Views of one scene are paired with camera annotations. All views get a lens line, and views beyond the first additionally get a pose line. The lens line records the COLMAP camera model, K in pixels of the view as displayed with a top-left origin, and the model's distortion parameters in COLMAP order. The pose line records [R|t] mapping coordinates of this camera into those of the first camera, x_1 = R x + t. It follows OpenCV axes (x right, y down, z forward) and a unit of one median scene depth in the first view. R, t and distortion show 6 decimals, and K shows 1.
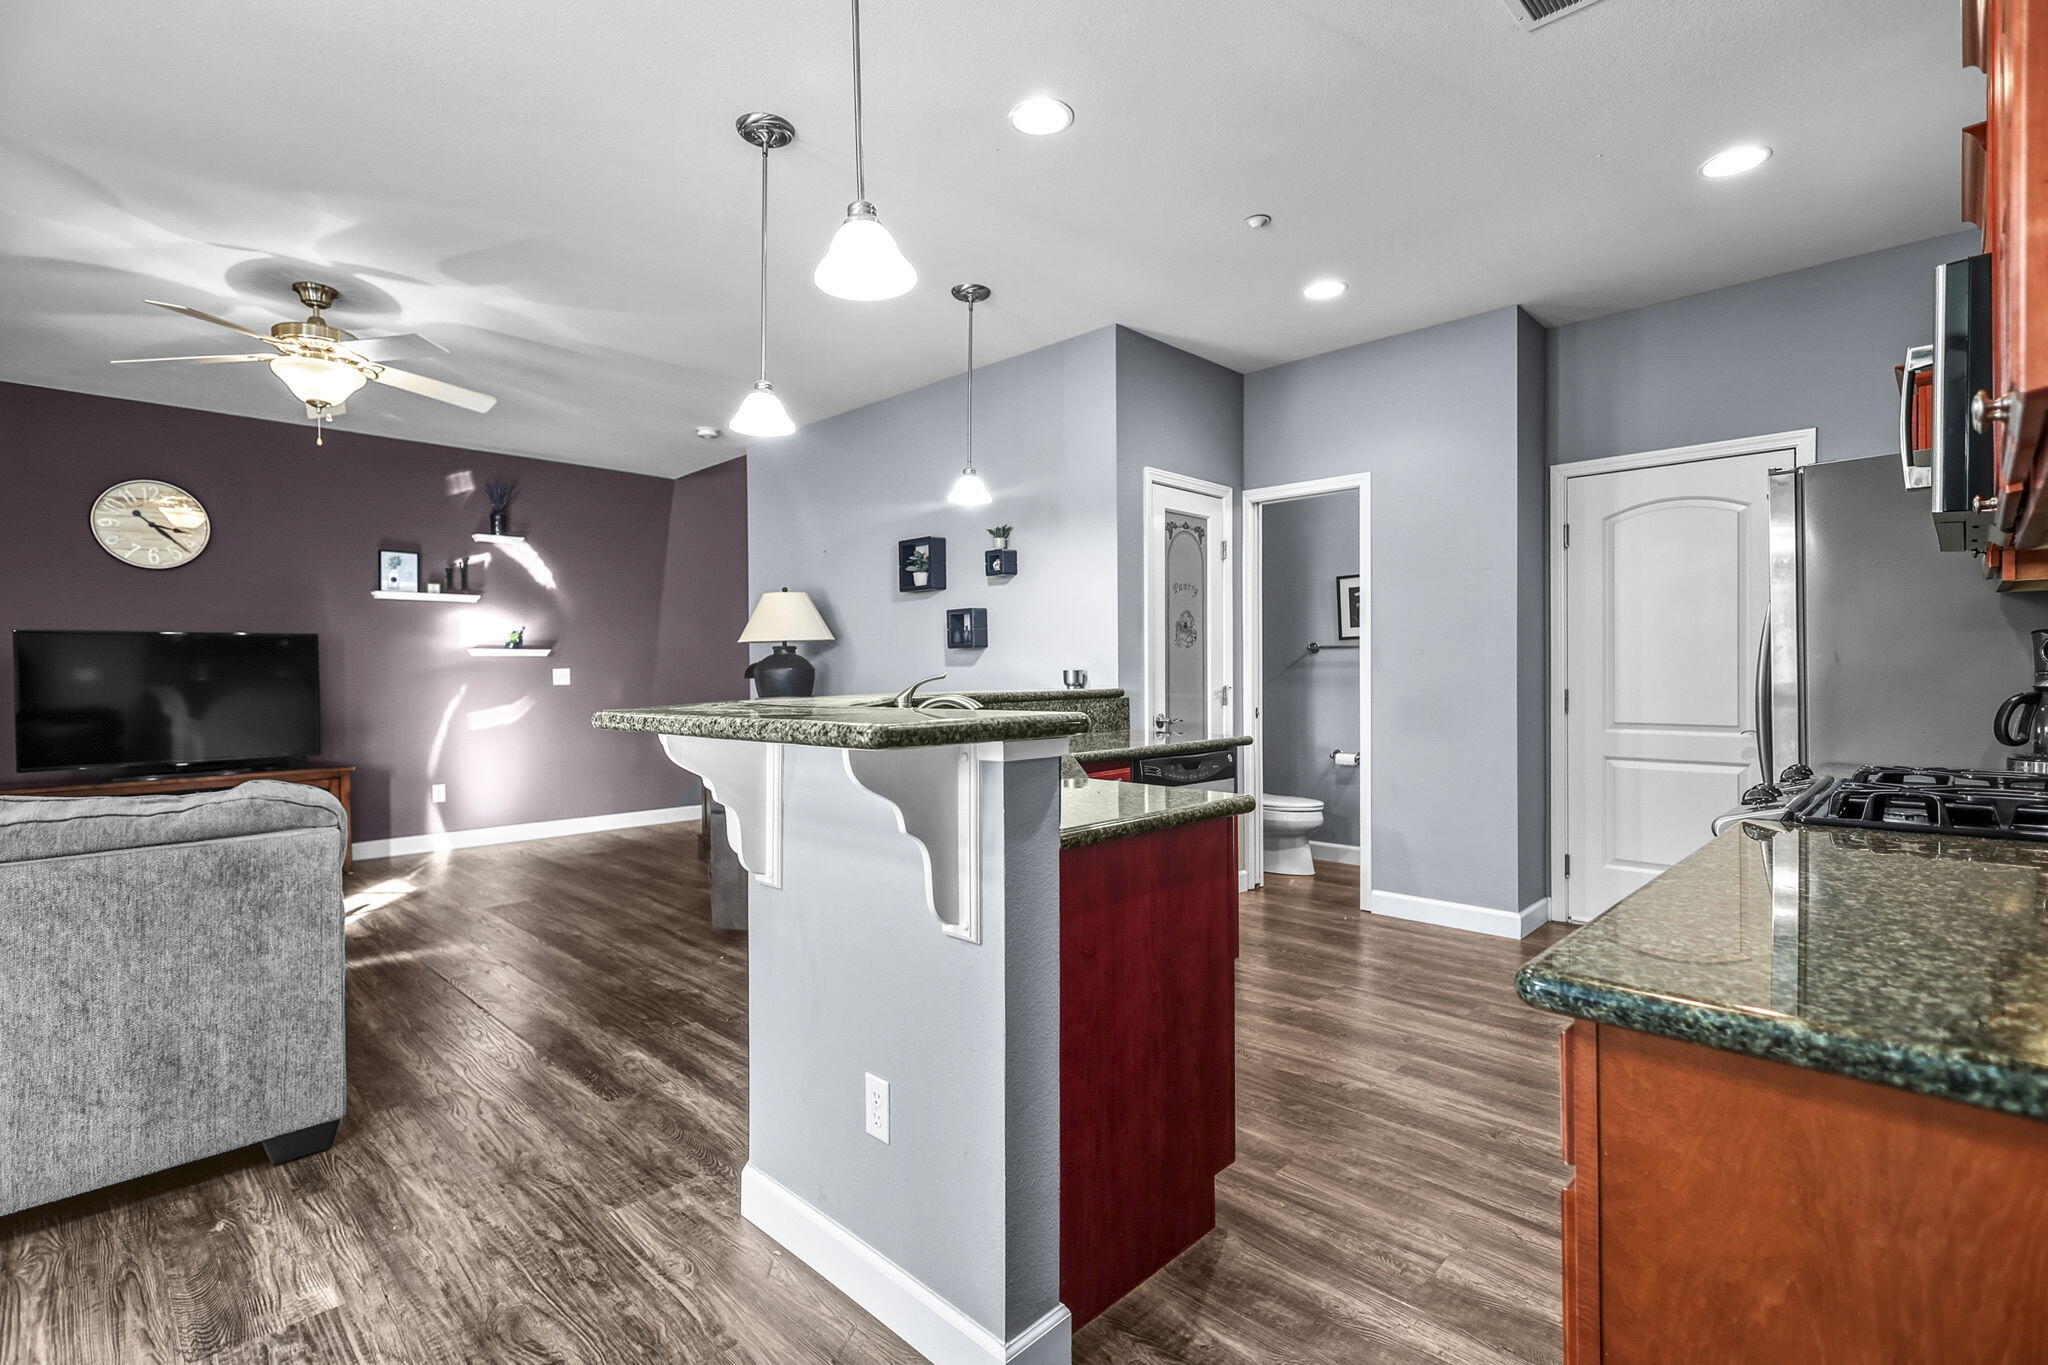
lens RADIAL K [[949.6, 0, 1012.0], [0, 949.6, 675.2], [0, 0, 1]] dist [0.001950, 0.000422]
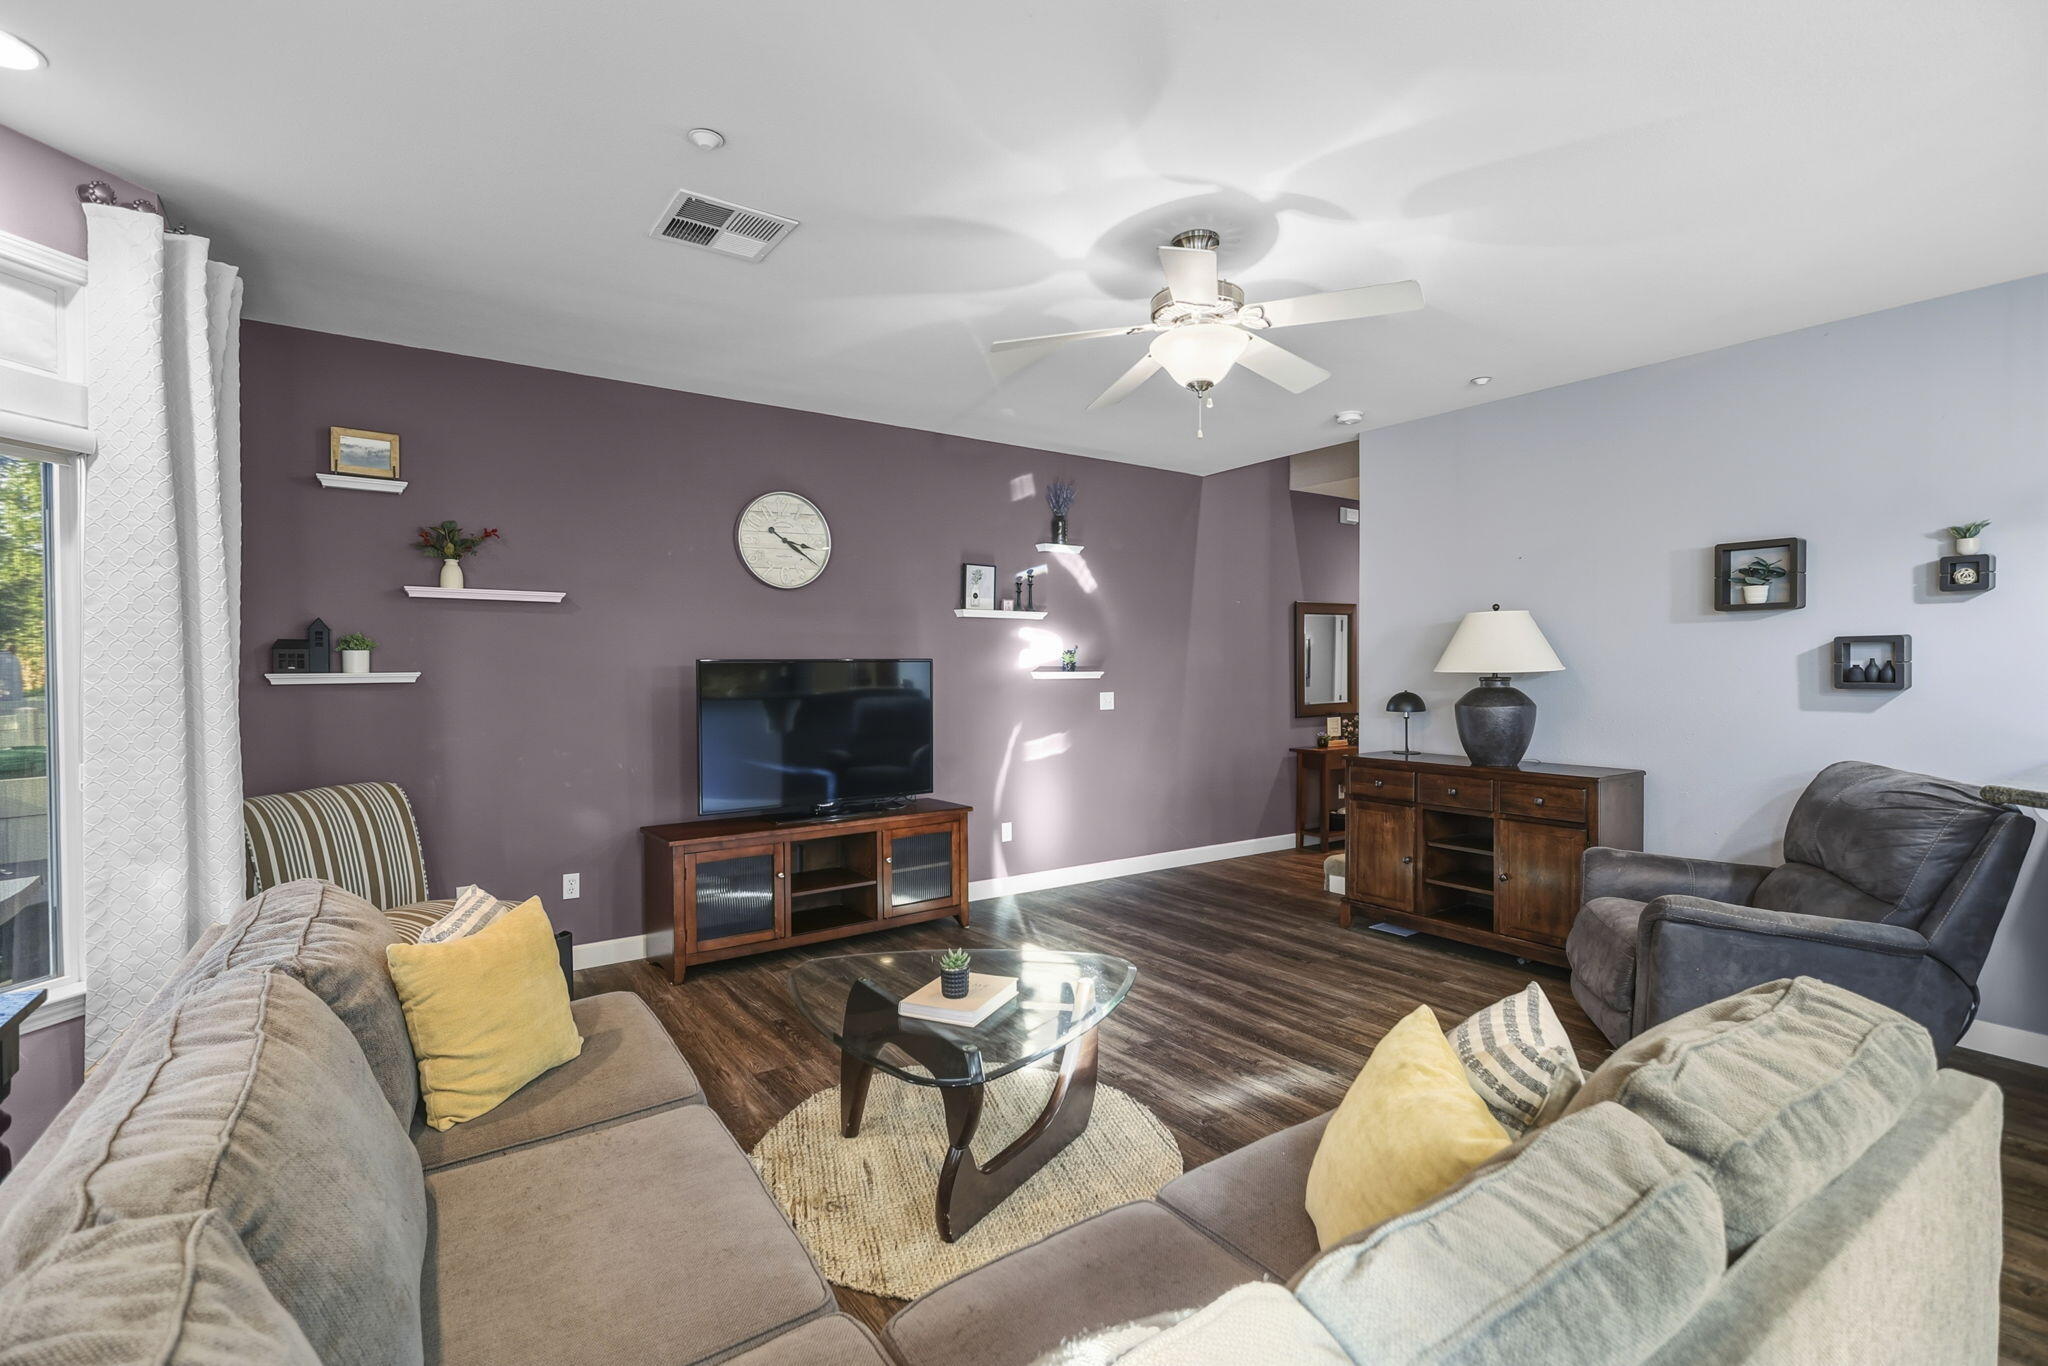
lens RADIAL K [[934.4, 0, 1024.0], [0, 934.4, 683.0], [0, 0, 1]] dist [-0.003649, 0.000013]
pose [[0.986440, 0.007982, -0.163929, -0.462966], [-0.005410, 0.999855, 0.016132, -0.032943], [0.164035, -0.015027, 0.986340, 0.135233]]
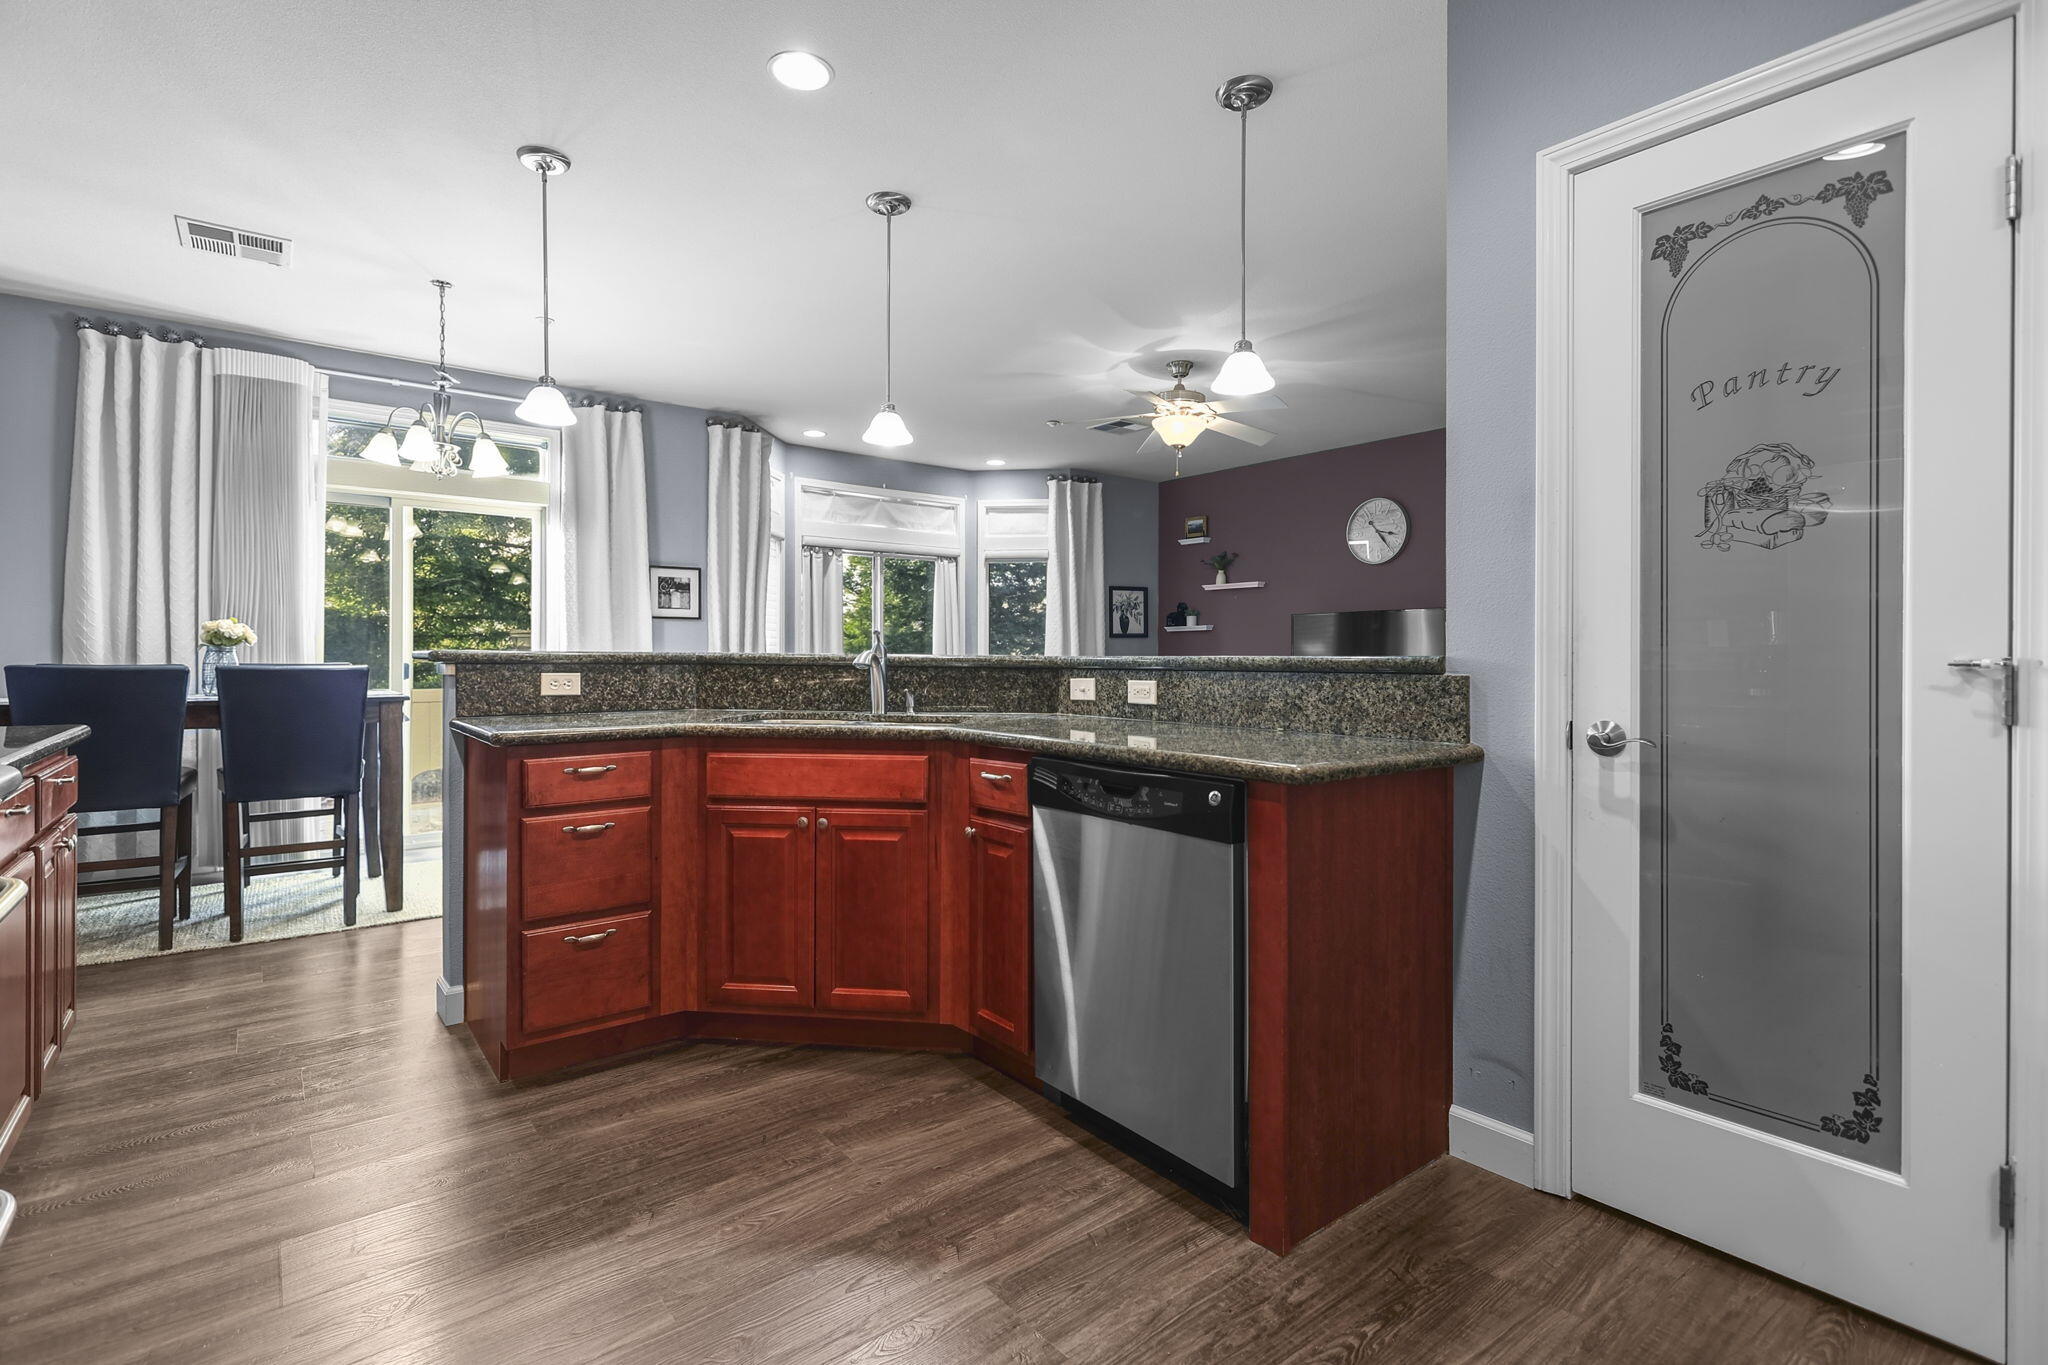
lens RADIAL K [[966.5, 0, 1021.6], [0, 966.5, 656.2], [0, 0, 1]] dist [0.002319, 0.000478]
pose [[-0.116456, 0.006533, -0.993174, 0.439108], [-0.008753, 0.999933, 0.007604, 0.008329], [0.993157, 0.009579, -0.116391, 0.583645]]
